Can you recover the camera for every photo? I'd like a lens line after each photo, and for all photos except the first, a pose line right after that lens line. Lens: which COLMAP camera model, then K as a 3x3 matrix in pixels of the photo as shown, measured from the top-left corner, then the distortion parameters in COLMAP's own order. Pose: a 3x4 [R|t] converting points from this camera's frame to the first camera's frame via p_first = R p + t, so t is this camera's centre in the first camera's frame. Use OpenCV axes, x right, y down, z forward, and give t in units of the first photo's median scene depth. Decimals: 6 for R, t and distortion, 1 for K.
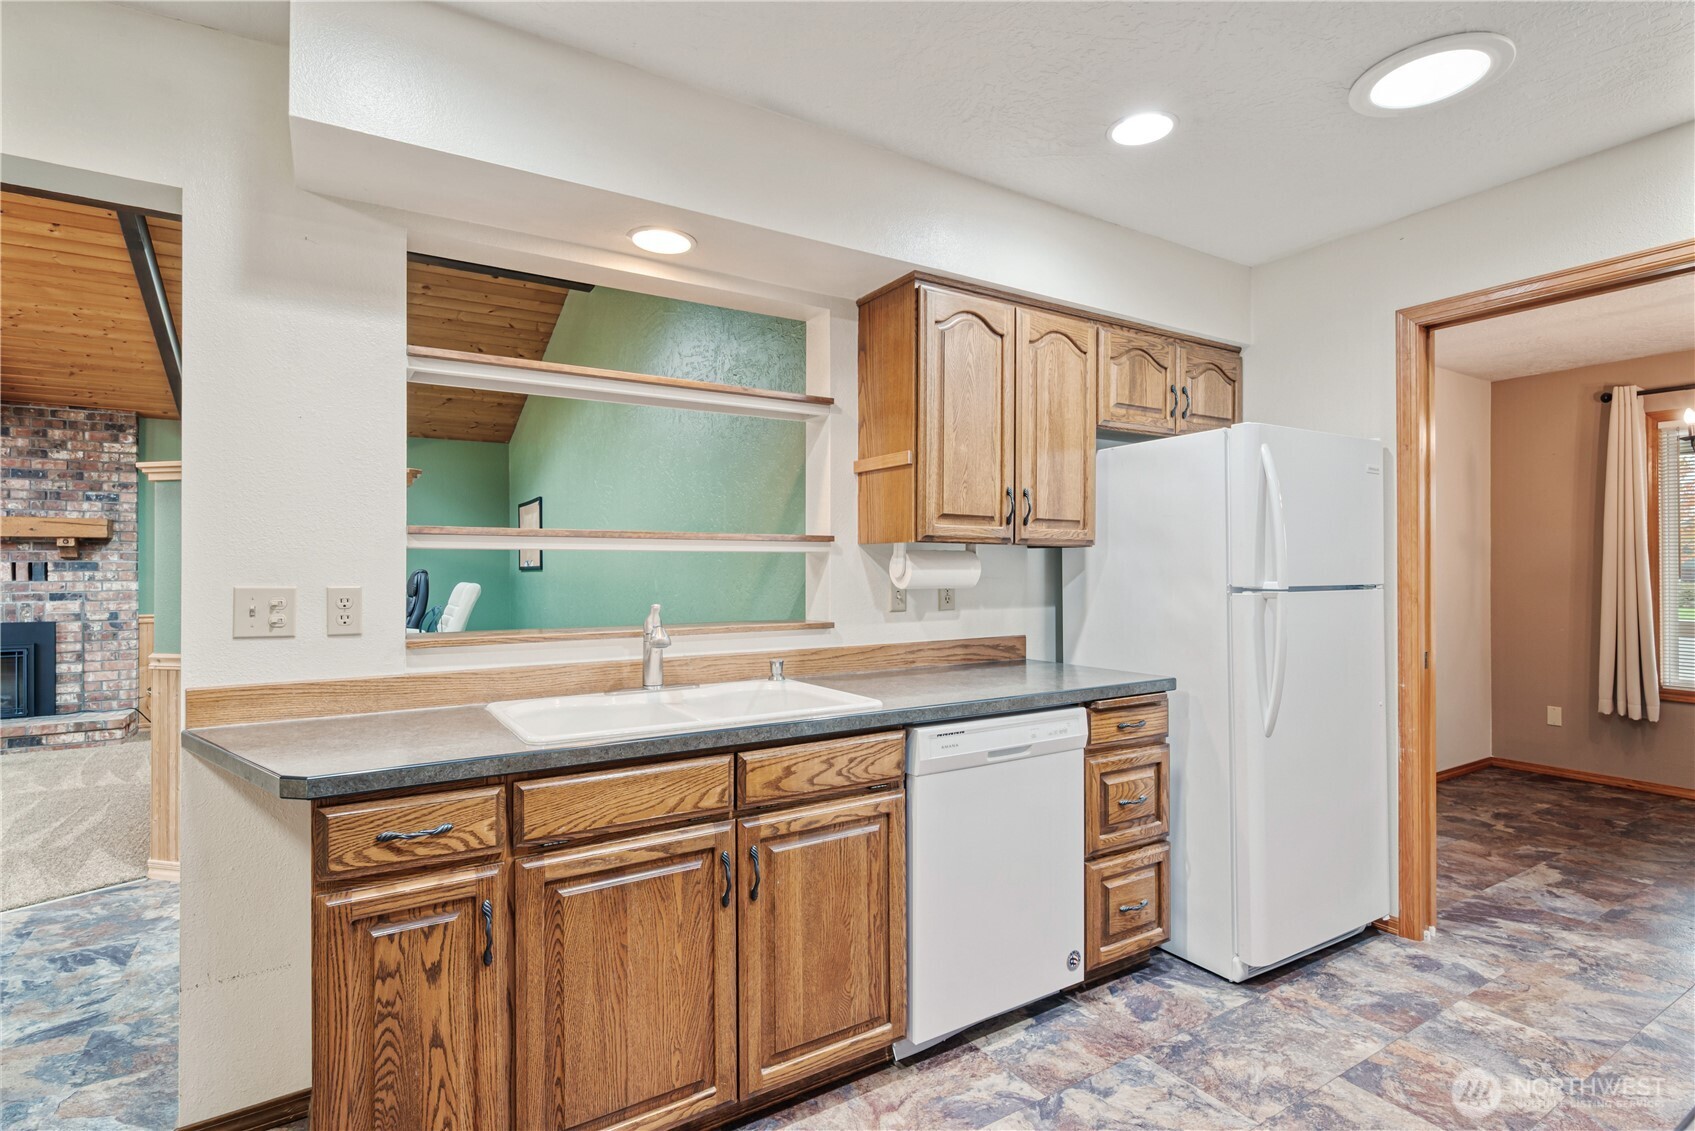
lens RADIAL K [[827.1, 0, 856.6], [0, 827.1, 567.7], [0, 0, 1]] dist [-0.001971, -0.000337]
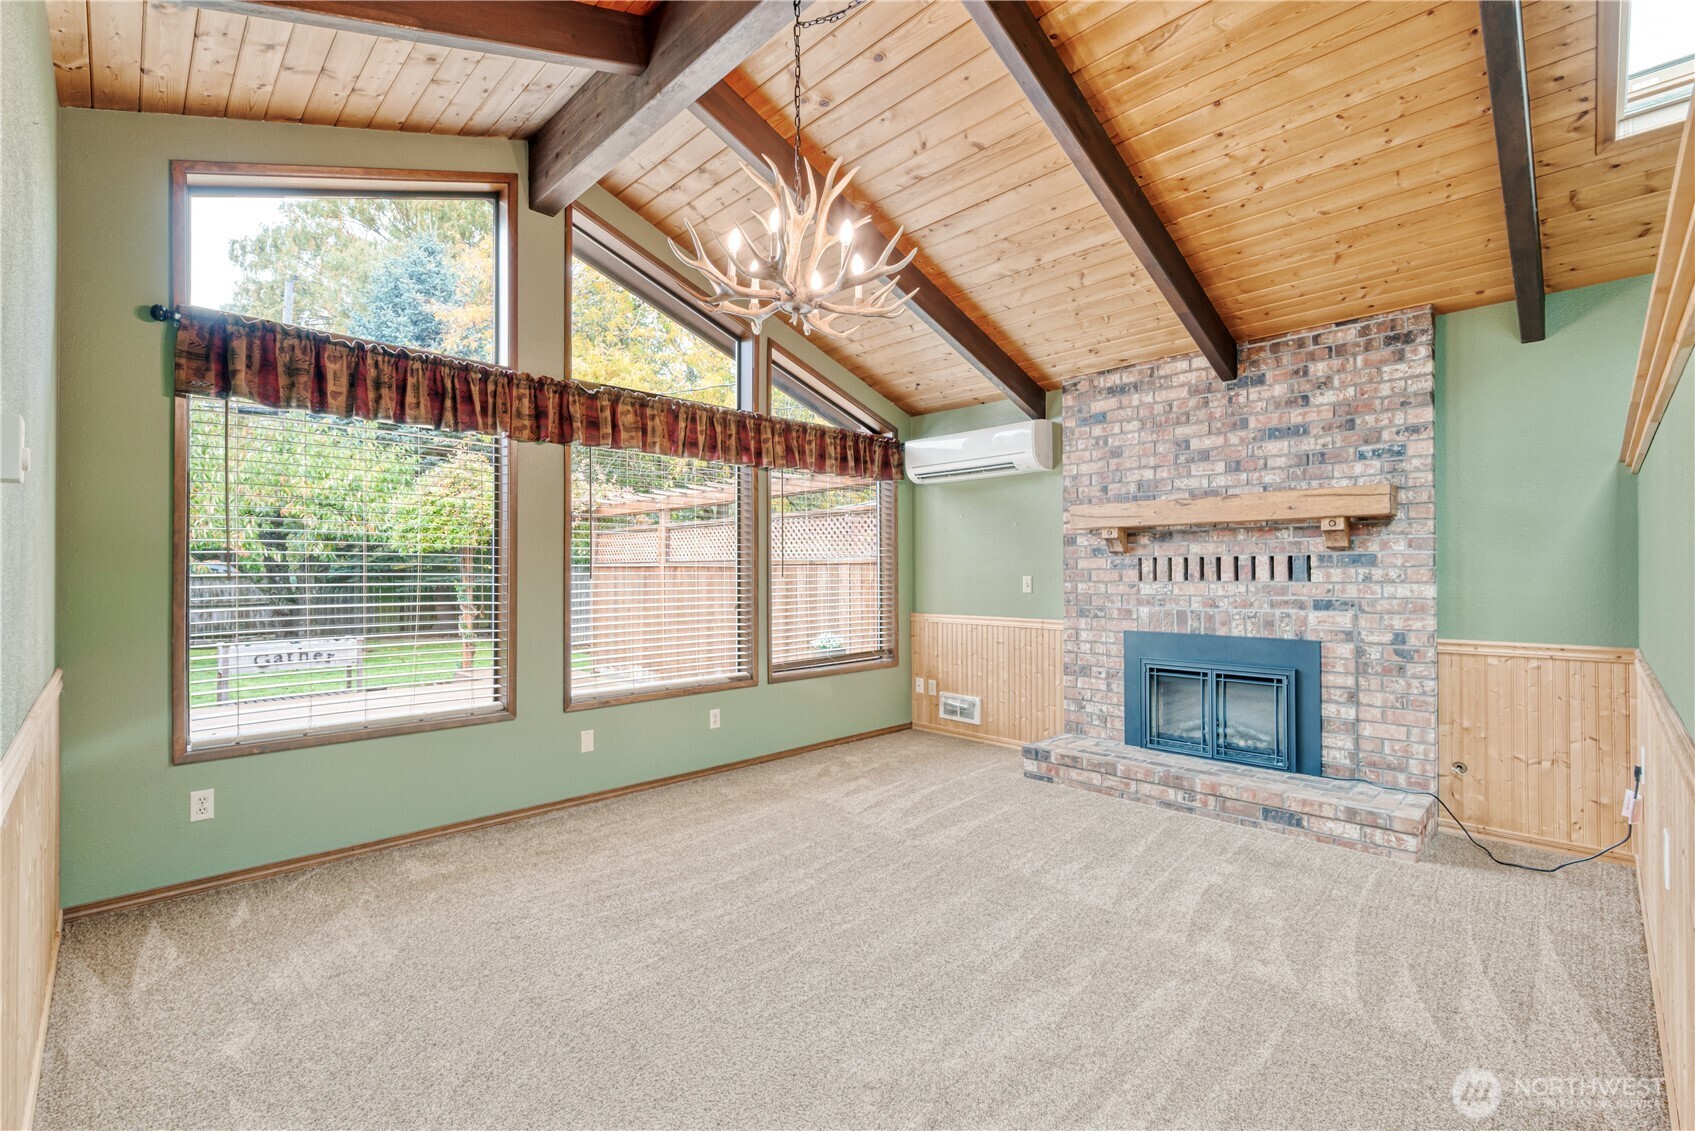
lens RADIAL K [[755.6, 0, 840.2], [0, 755.6, 567.2], [0, 0, 1]] dist [0.000594, 0.000166]
pose [[0.217723, 0.000284, -0.976010, -0.438112], [0.009018, 0.999957, 0.002302, -0.001049], [0.975969, -0.009303, 0.217711, 0.467224]]
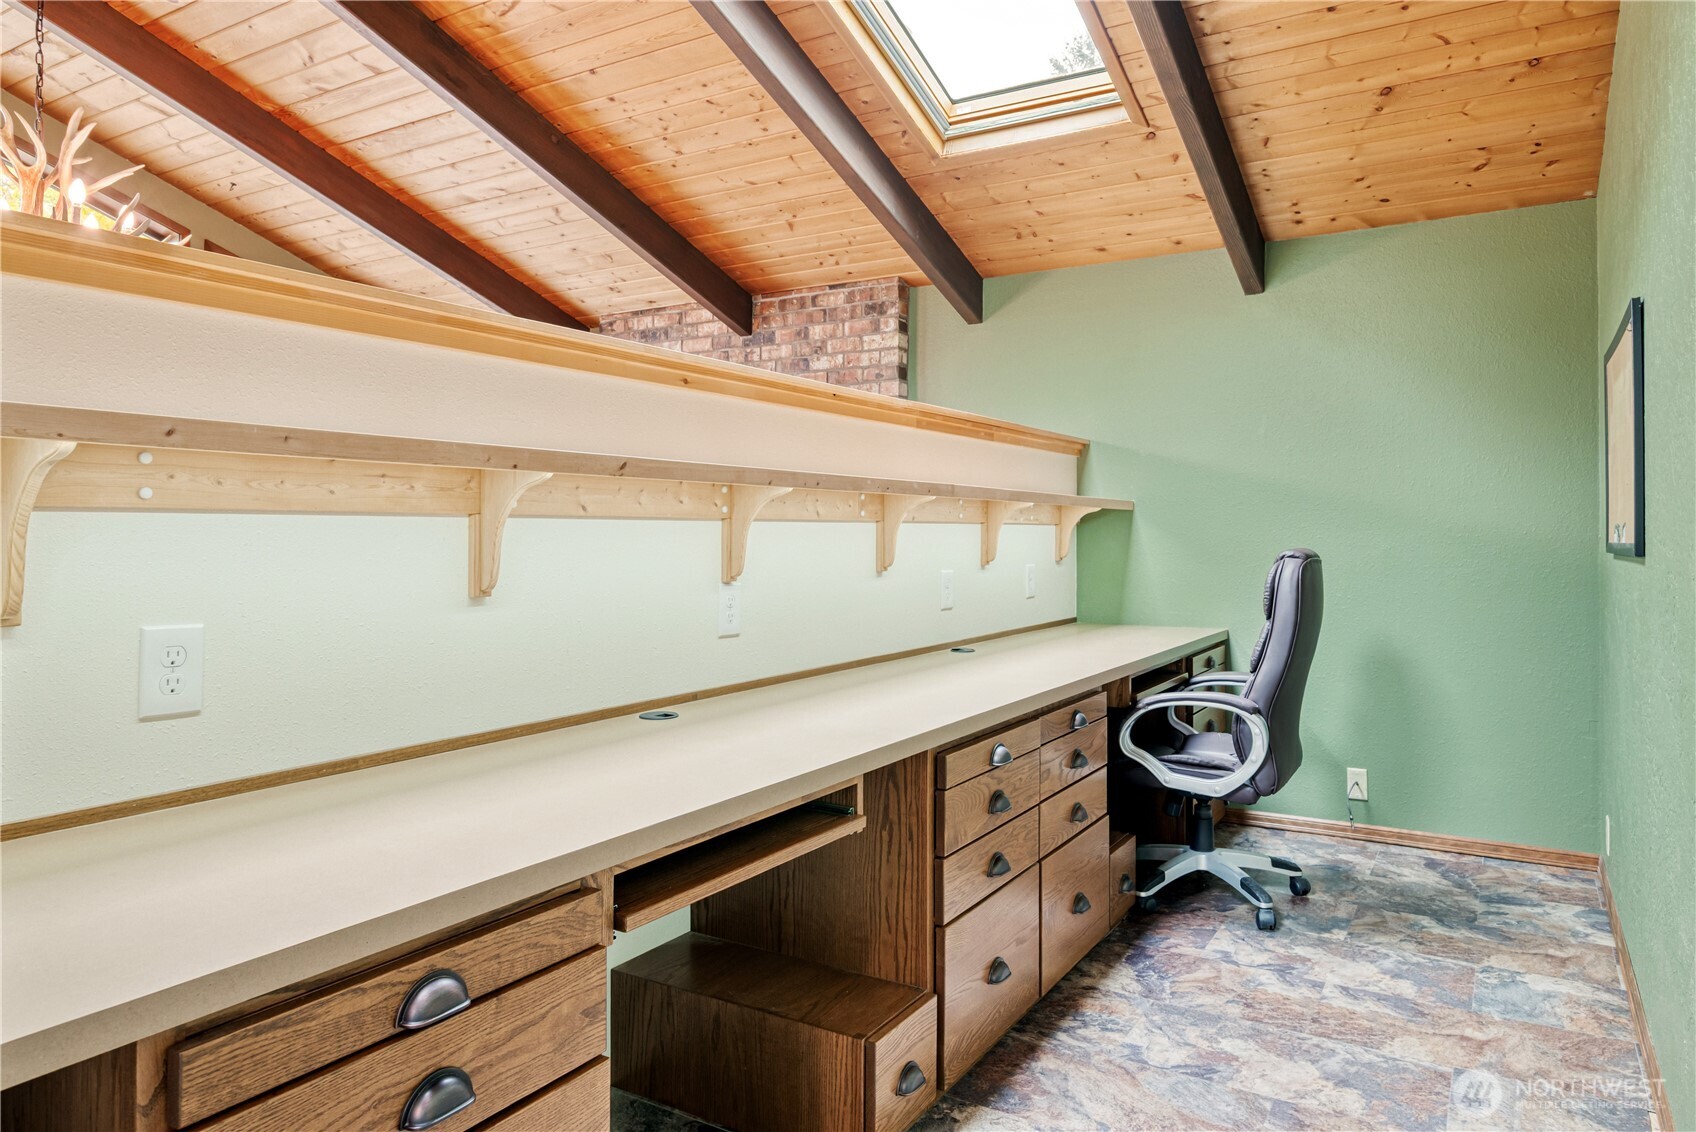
lens RADIAL K [[1088.0, 0, 866.3], [0, 1088.0, 554.9], [0, 0, 1]] dist [0.003336, 0.000980]
pose [[0.463885, 0.024757, -0.885550, -0.181751], [-0.005513, 0.999671, 0.025059, -0.006903], [0.885879, -0.006743, 0.463868, 0.629635]]
